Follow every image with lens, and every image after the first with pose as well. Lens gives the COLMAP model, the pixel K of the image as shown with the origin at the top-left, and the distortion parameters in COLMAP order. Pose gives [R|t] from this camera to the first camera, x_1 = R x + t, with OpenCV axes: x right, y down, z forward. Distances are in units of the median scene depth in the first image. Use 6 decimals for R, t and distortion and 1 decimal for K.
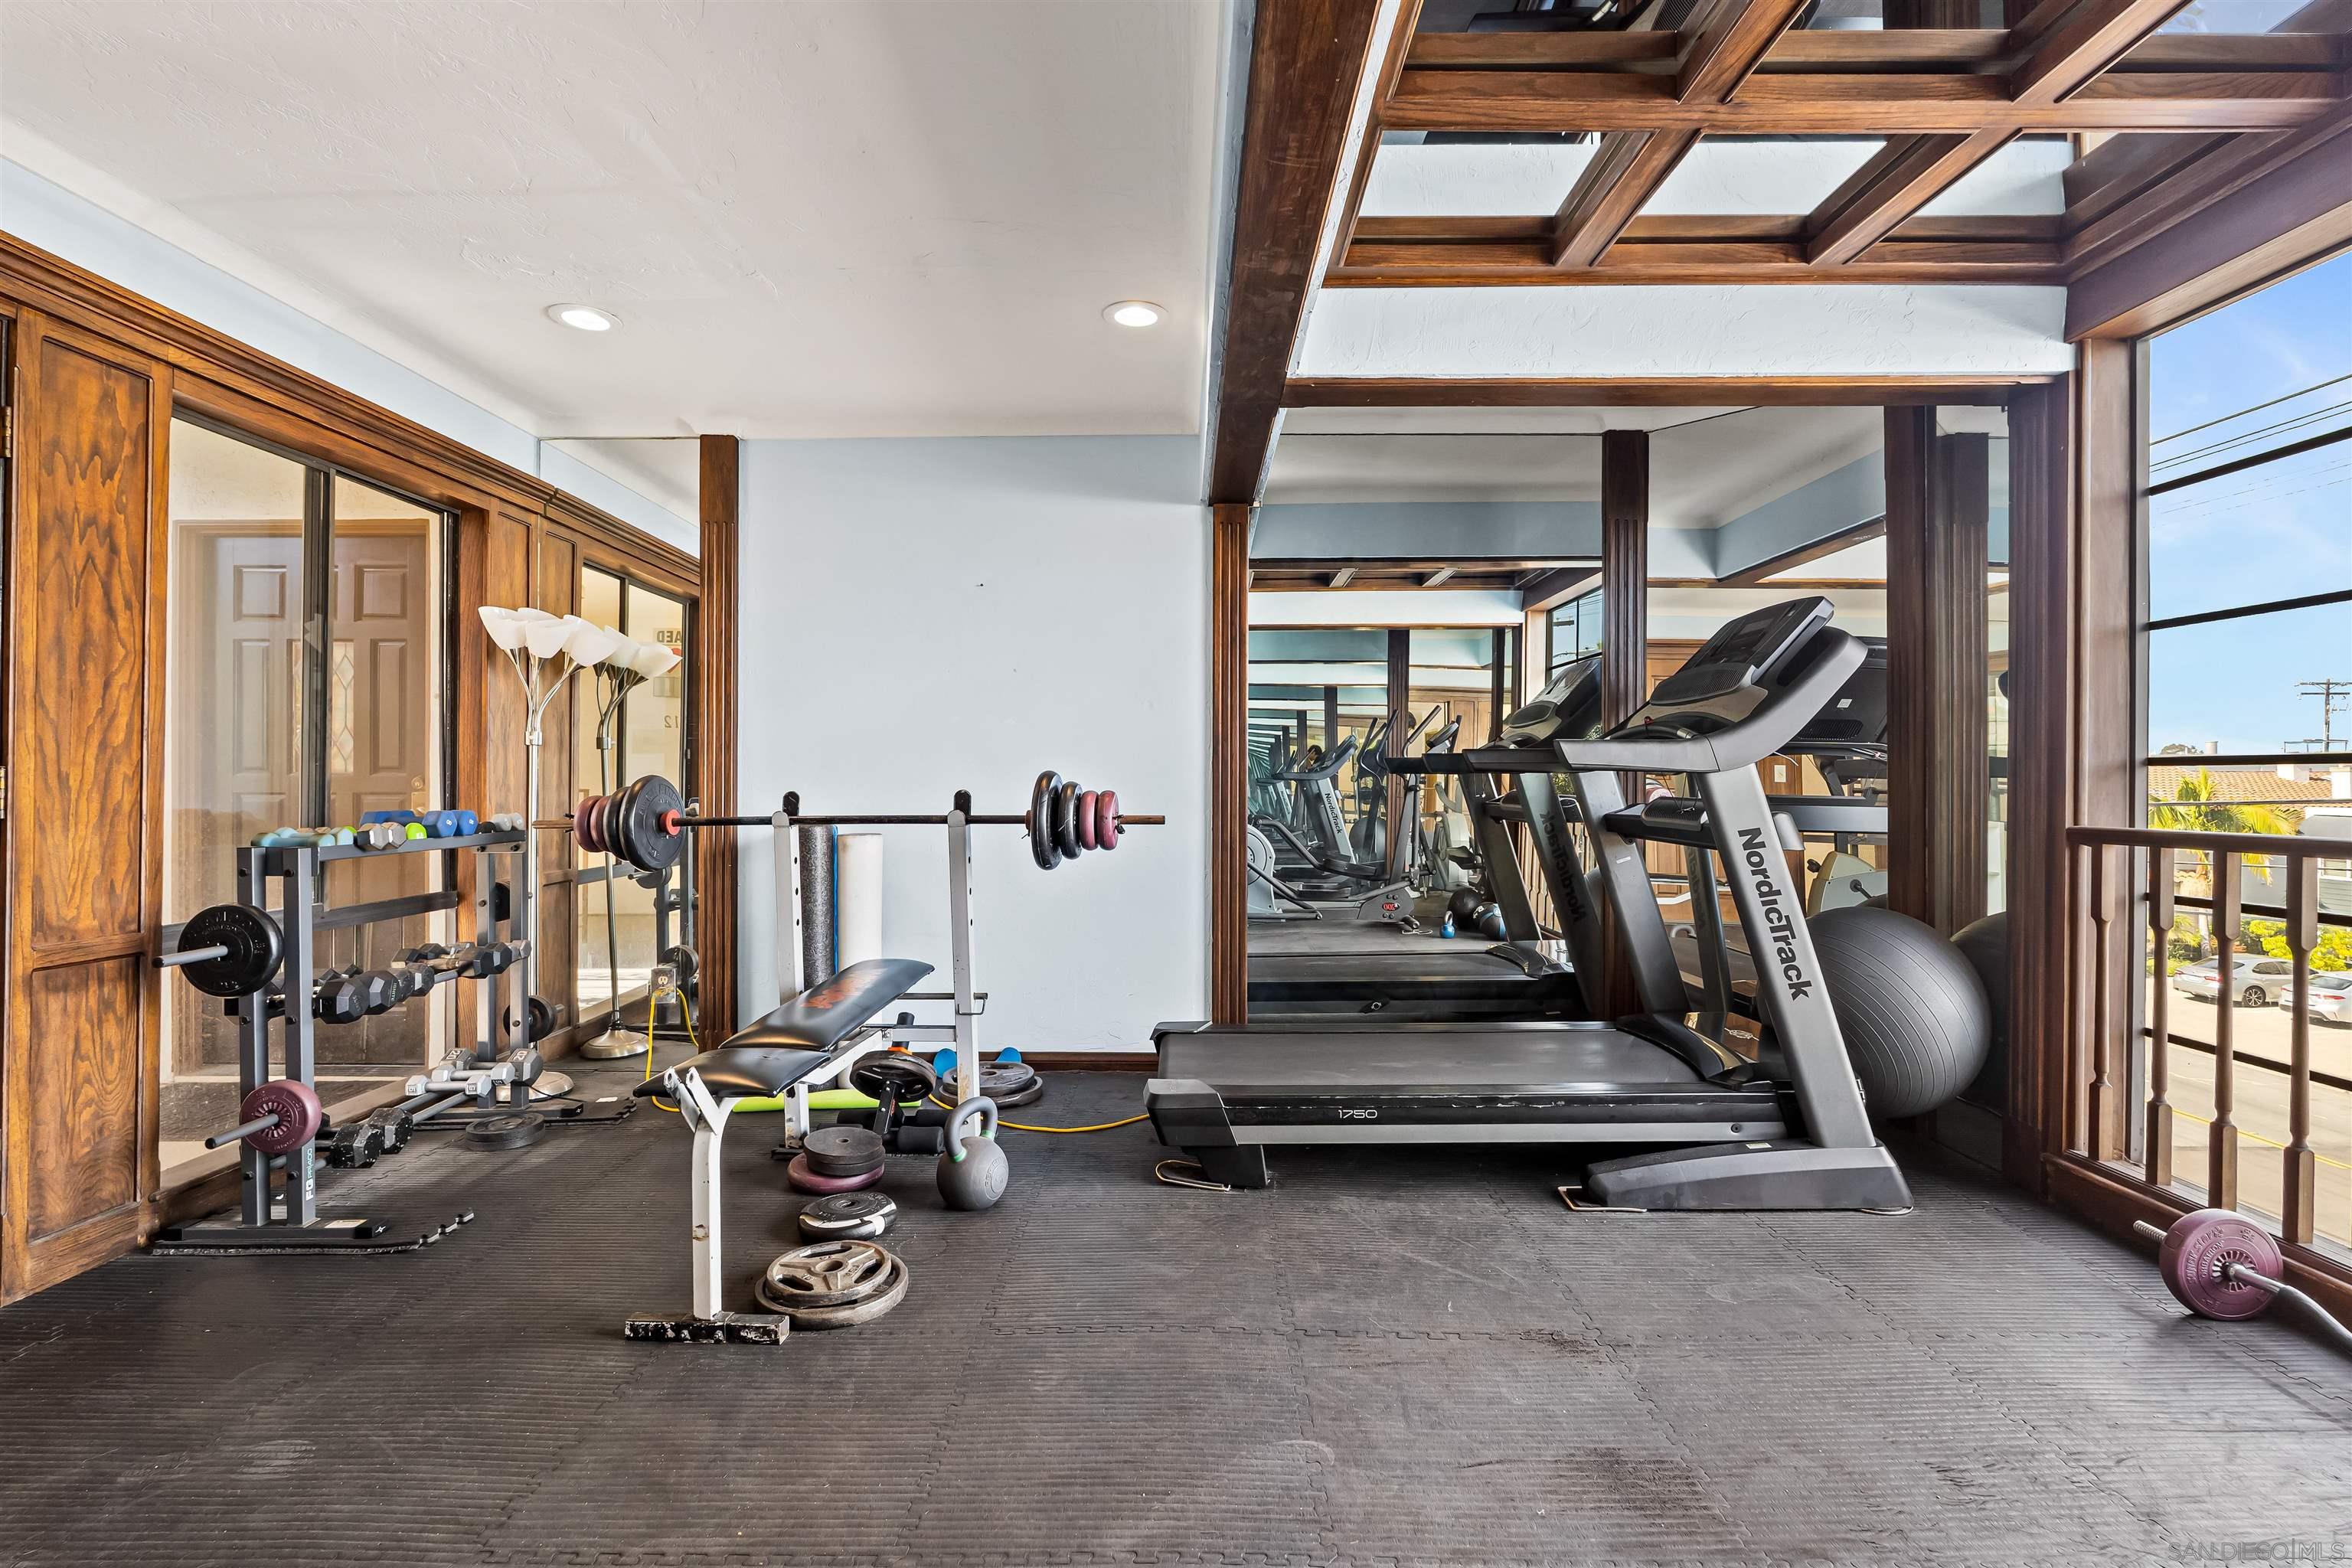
lens RADIAL K [[1055.4, 0, 1162.8], [0, 1055.4, 777.2], [0, 0, 1]] dist [-0.003127, 0.000718]
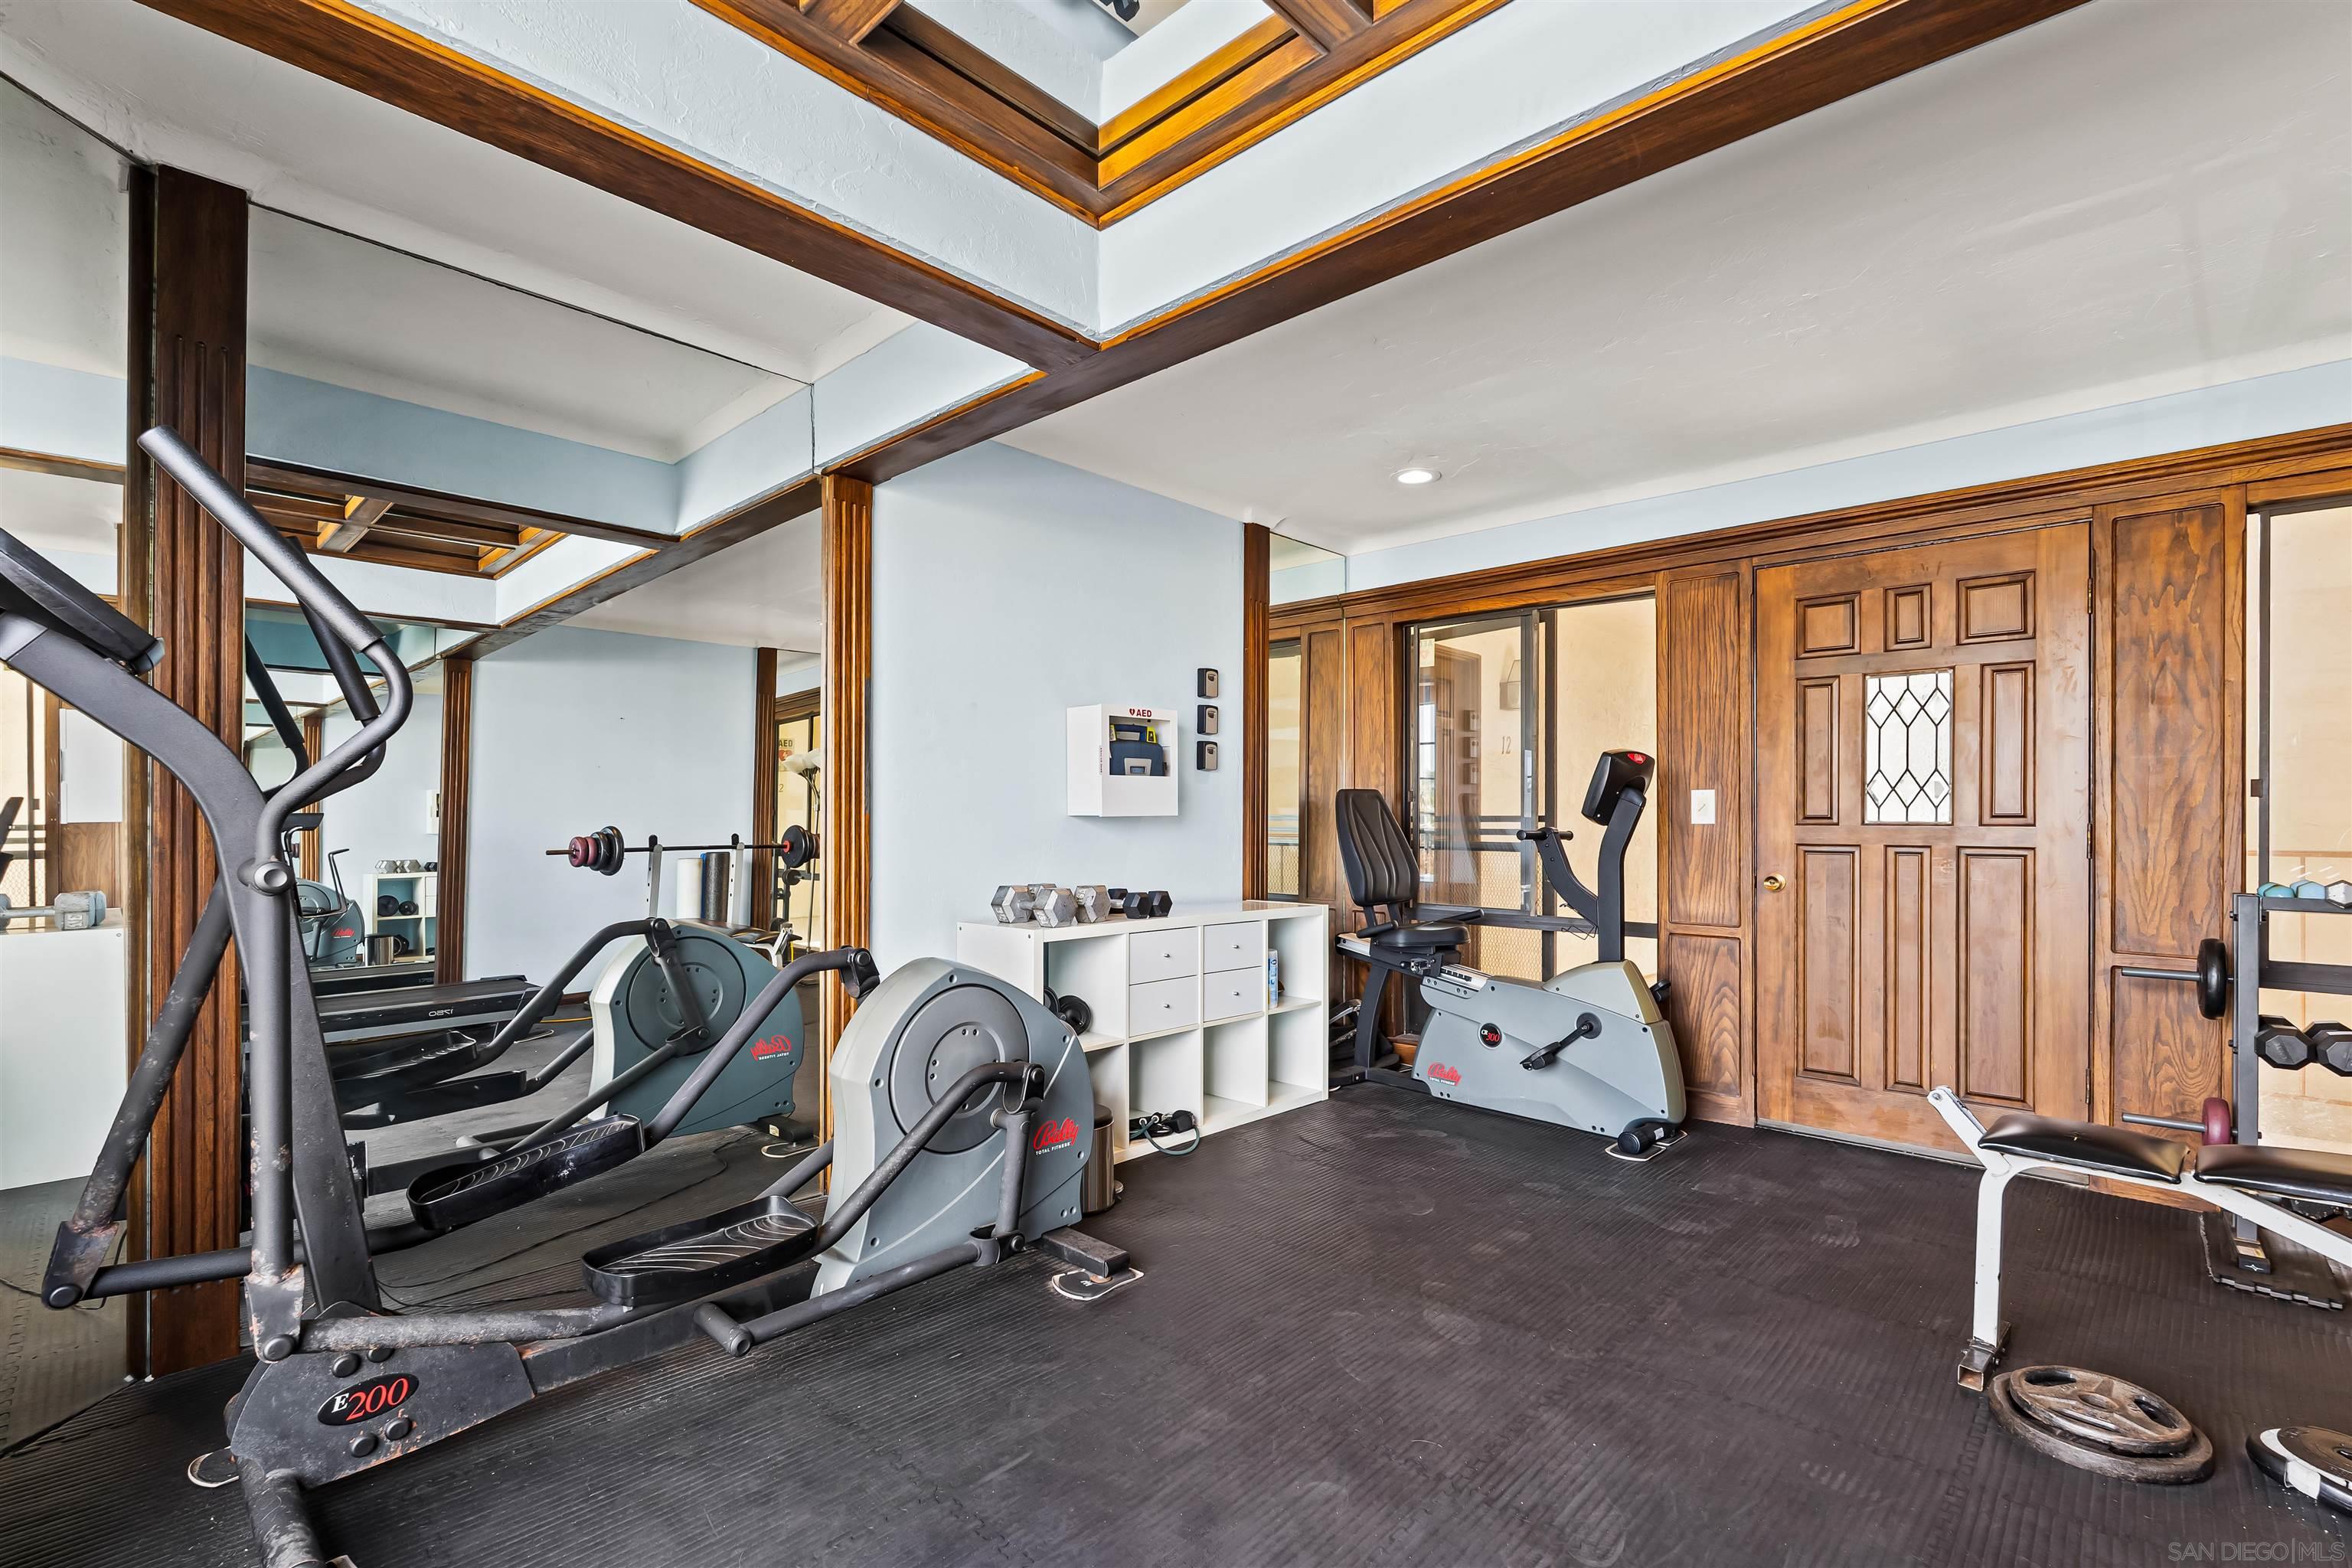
lens RADIAL K [[1055.4, 0, 1170.1], [0, 1055.4, 802.9], [0, 0, 1]] dist [-0.003127, 0.000718]
pose [[-0.663100, -0.009285, -0.748474, 0.794246], [-0.000817, 0.999931, -0.011681, -0.018754], [0.748531, -0.007134, -0.663062, 0.941009]]
